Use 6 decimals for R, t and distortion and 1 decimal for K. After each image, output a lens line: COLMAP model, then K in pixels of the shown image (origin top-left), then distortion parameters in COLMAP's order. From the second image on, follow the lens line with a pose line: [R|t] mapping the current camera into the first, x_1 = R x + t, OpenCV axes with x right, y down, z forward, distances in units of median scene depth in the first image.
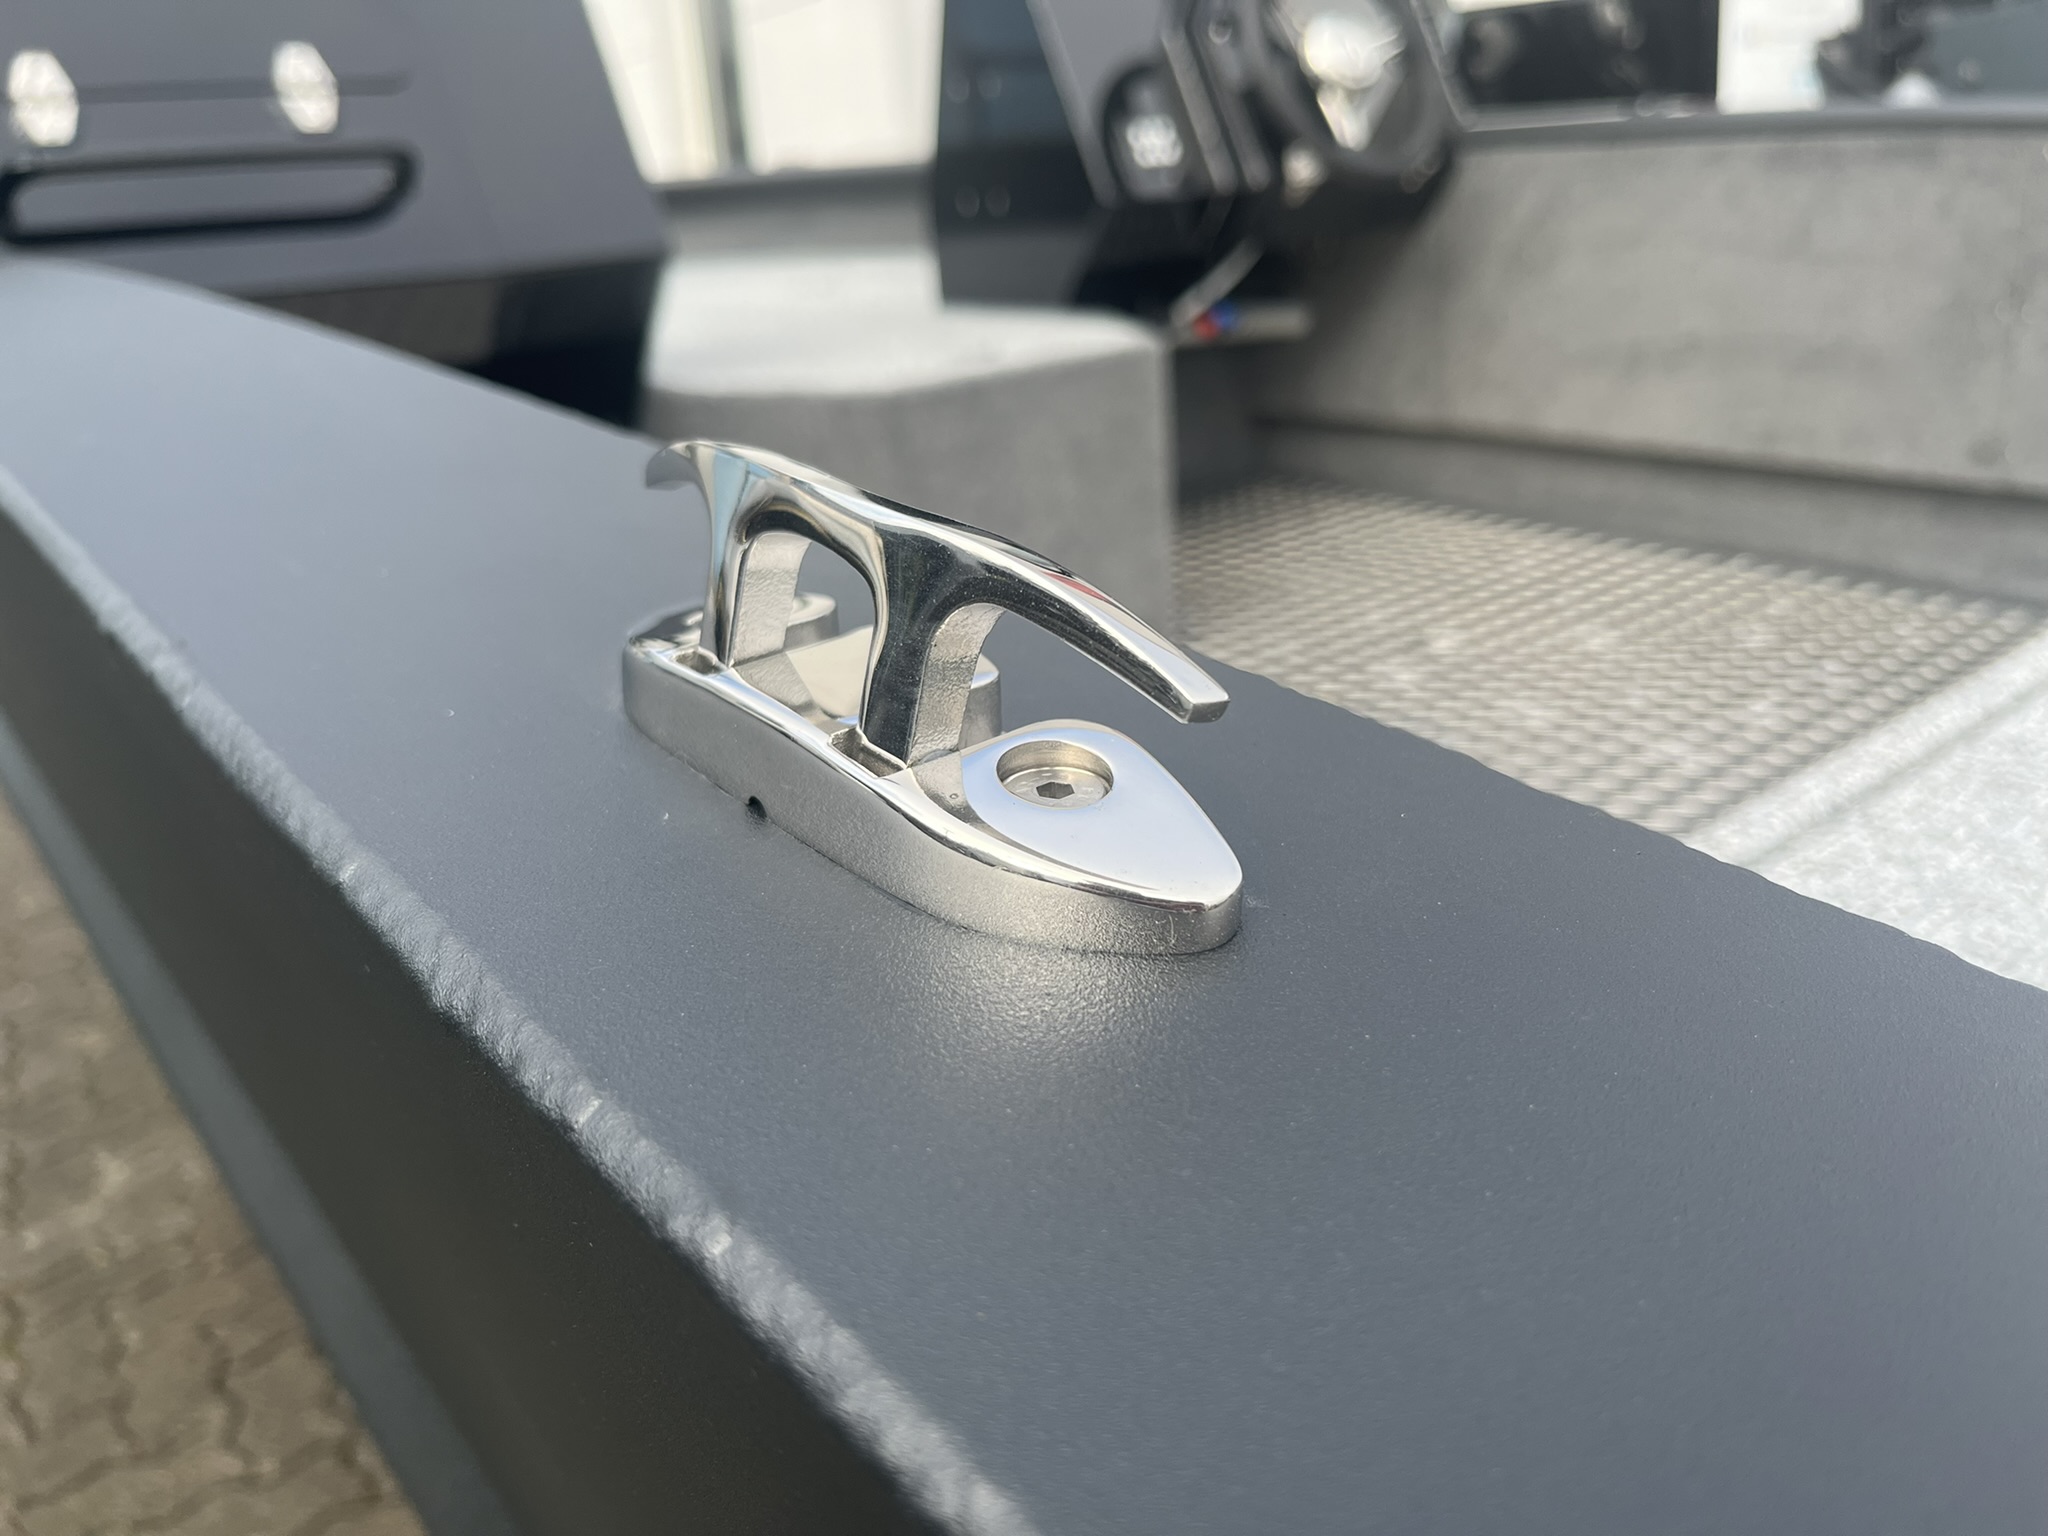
lens RADIAL K [[1663.2, 0, 1024.0], [0, 1663.2, 768.0], [0, 0, 1]] dist [0.005191, -0.020755]
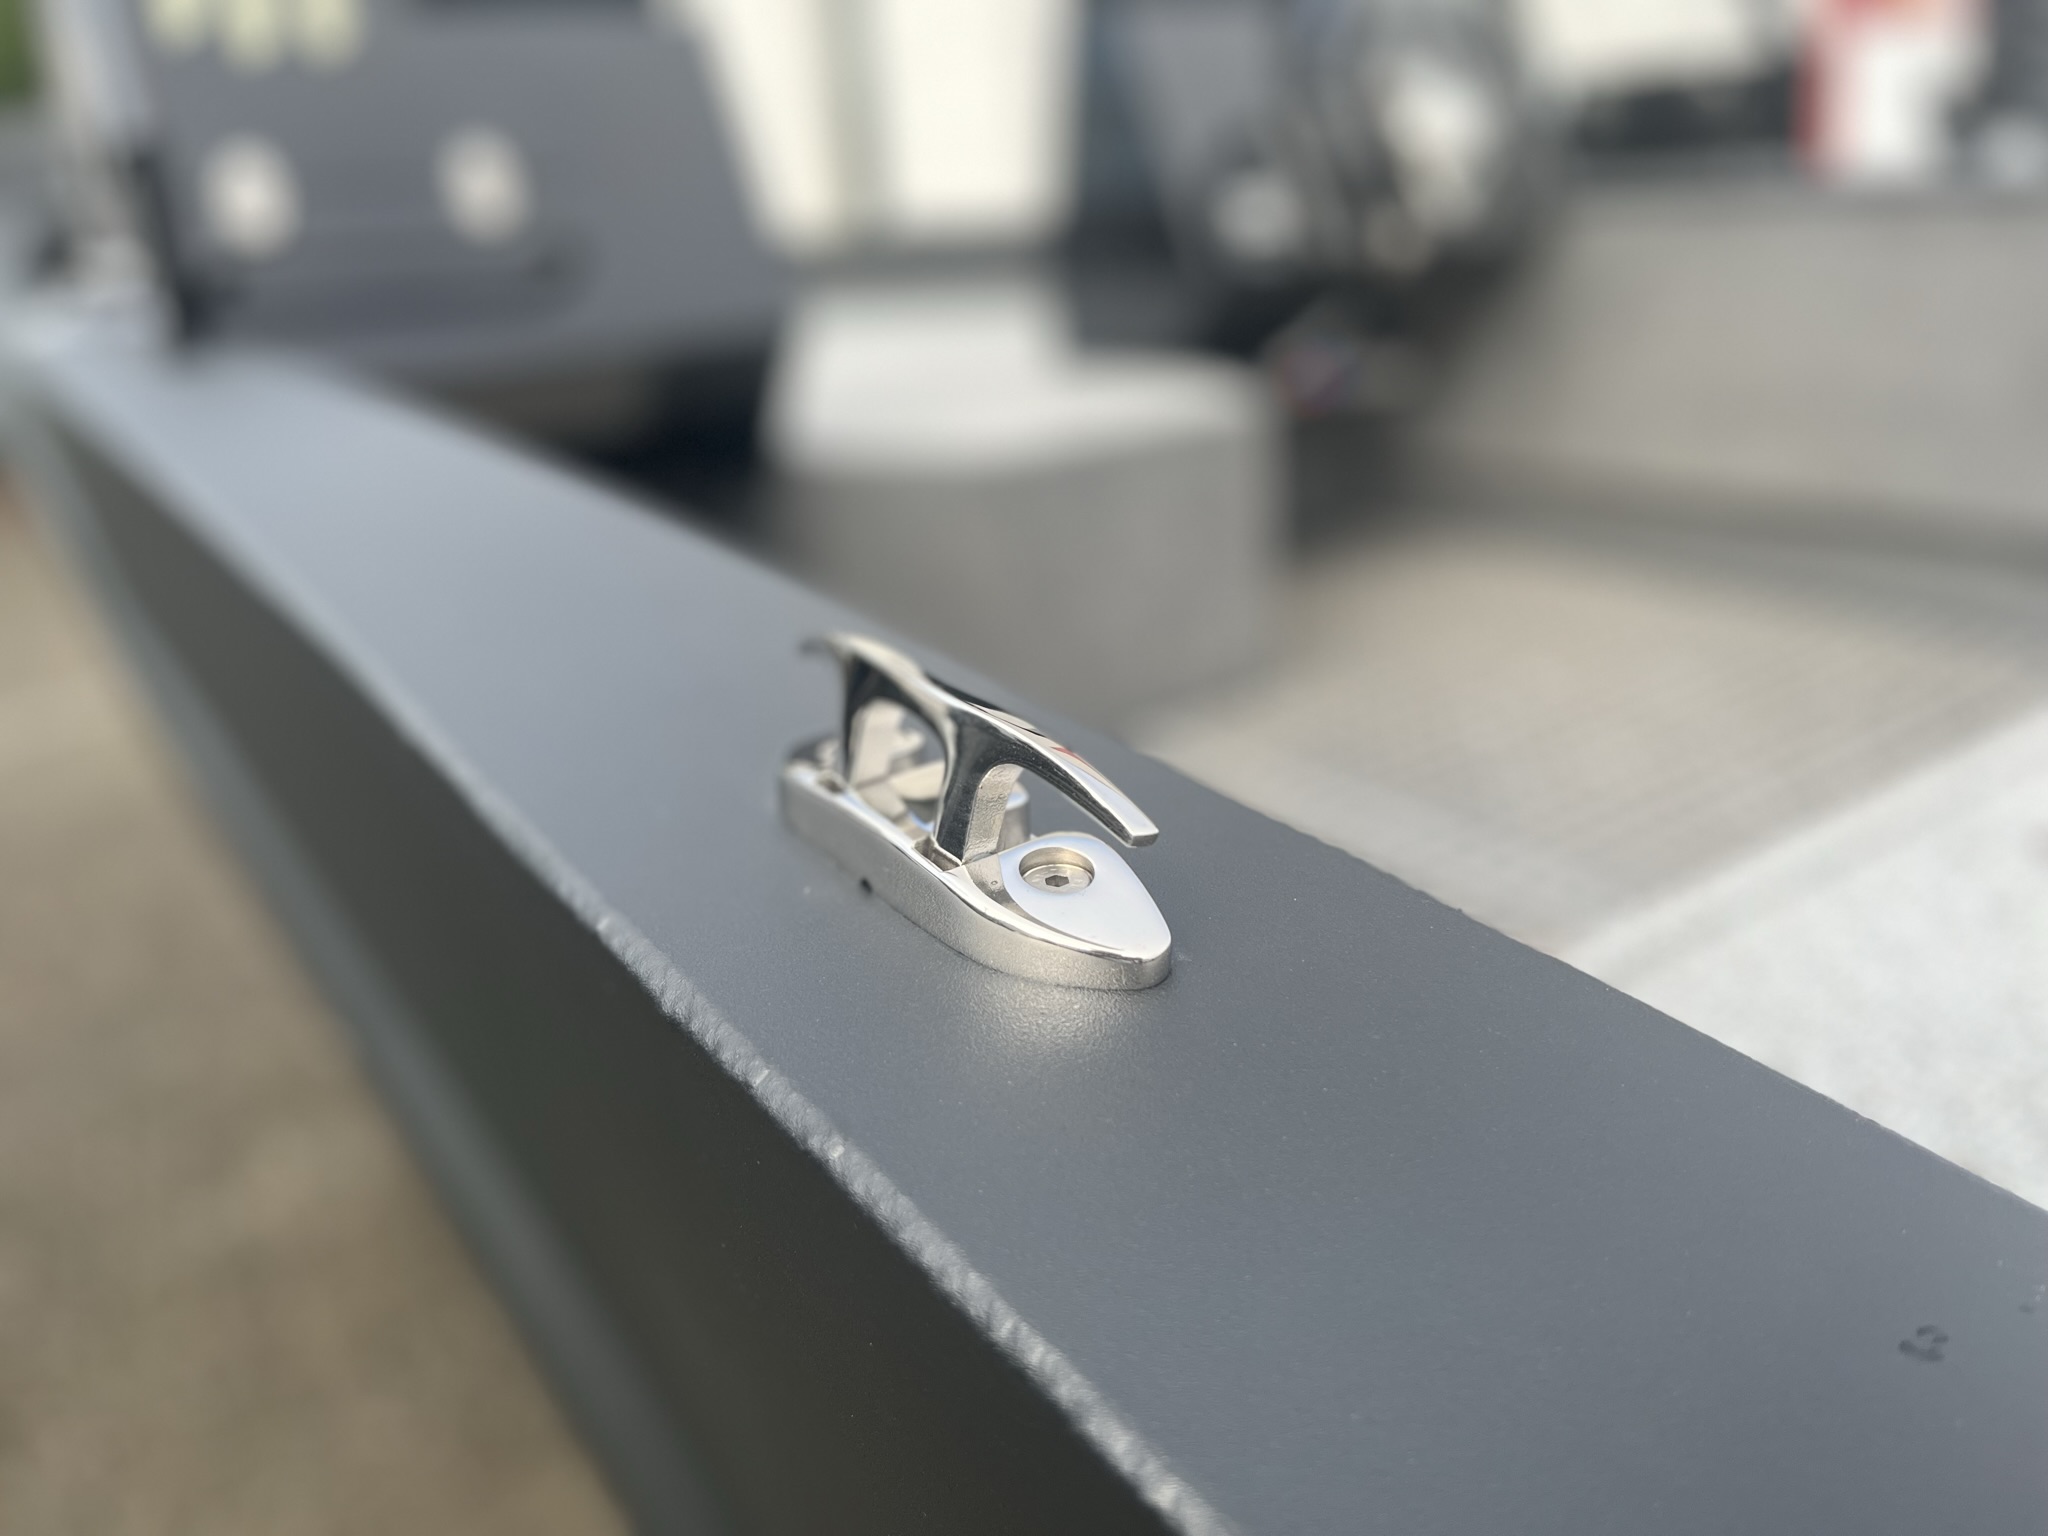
lens RADIAL K [[1648.1, 0, 1018.1], [0, 1648.1, 778.4], [0, 0, 1]] dist [0.057445, -0.005883]
pose [[0.996949, 0.012685, -0.077019, 0.098048], [-0.013173, 0.999896, -0.005836, -0.071696], [0.076937, 0.006833, 0.997013, -0.522825]]
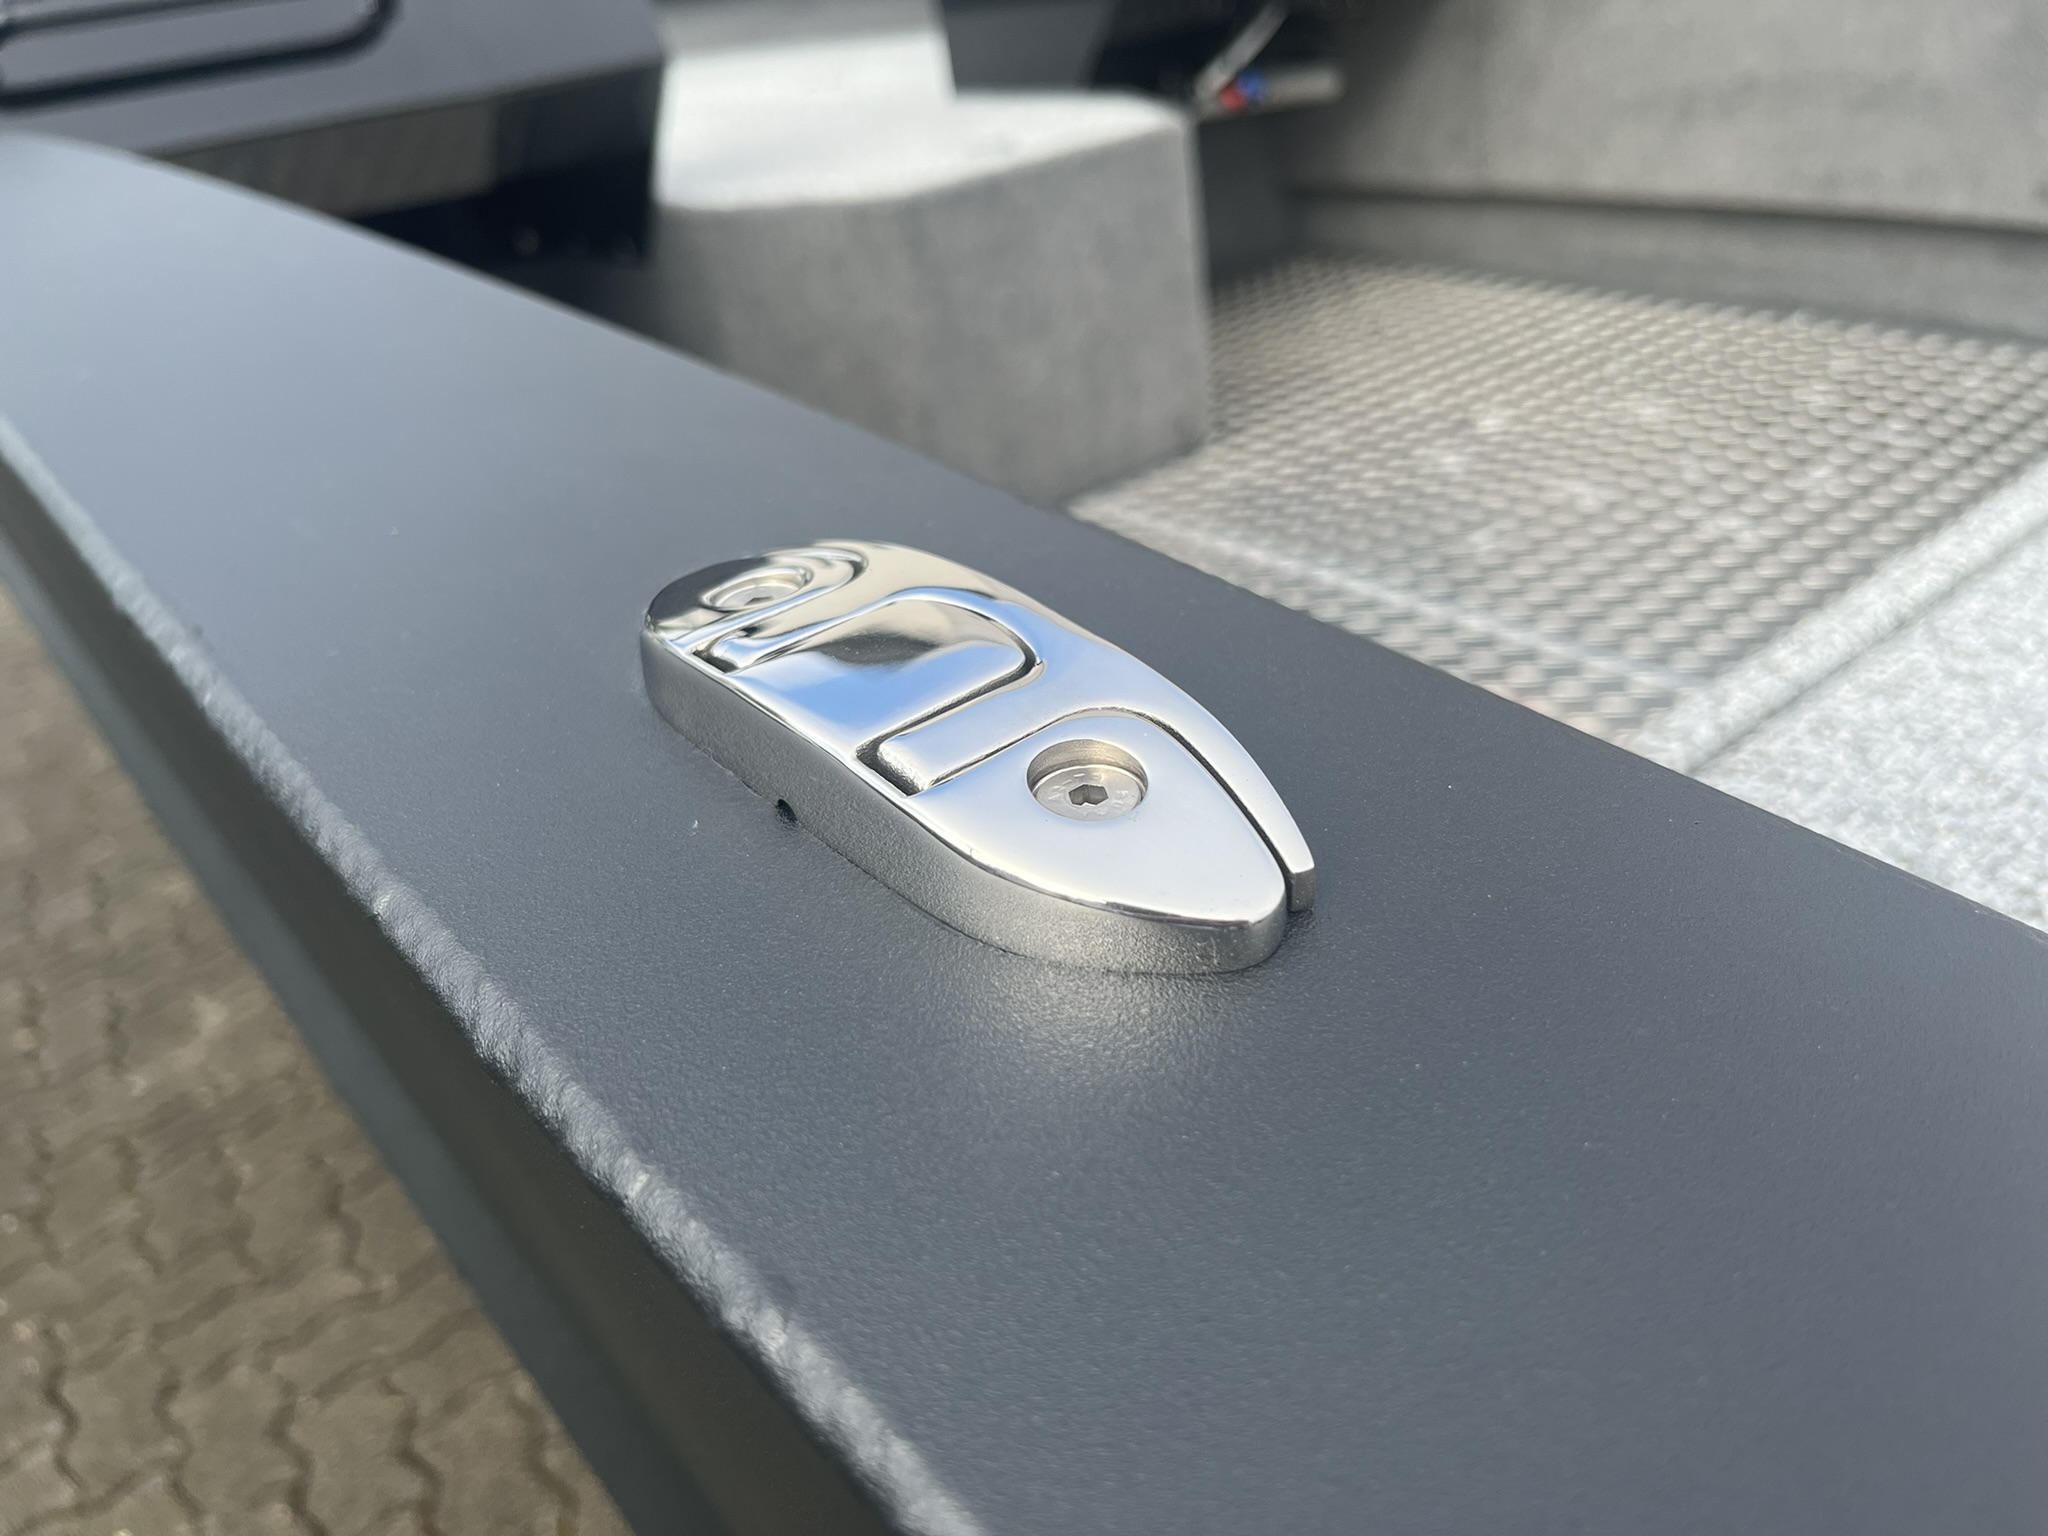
lens RADIAL K [[1663.2, 0, 1024.0], [0, 1663.2, 768.0], [0, 0, 1]] dist [0.005191, -0.020755]
pose [[0.998017, -0.053598, -0.033019, 0.013947], [0.057390, 0.990204, 0.127290, -0.126781], [0.025873, -0.128932, 0.991316, 0.036890]]
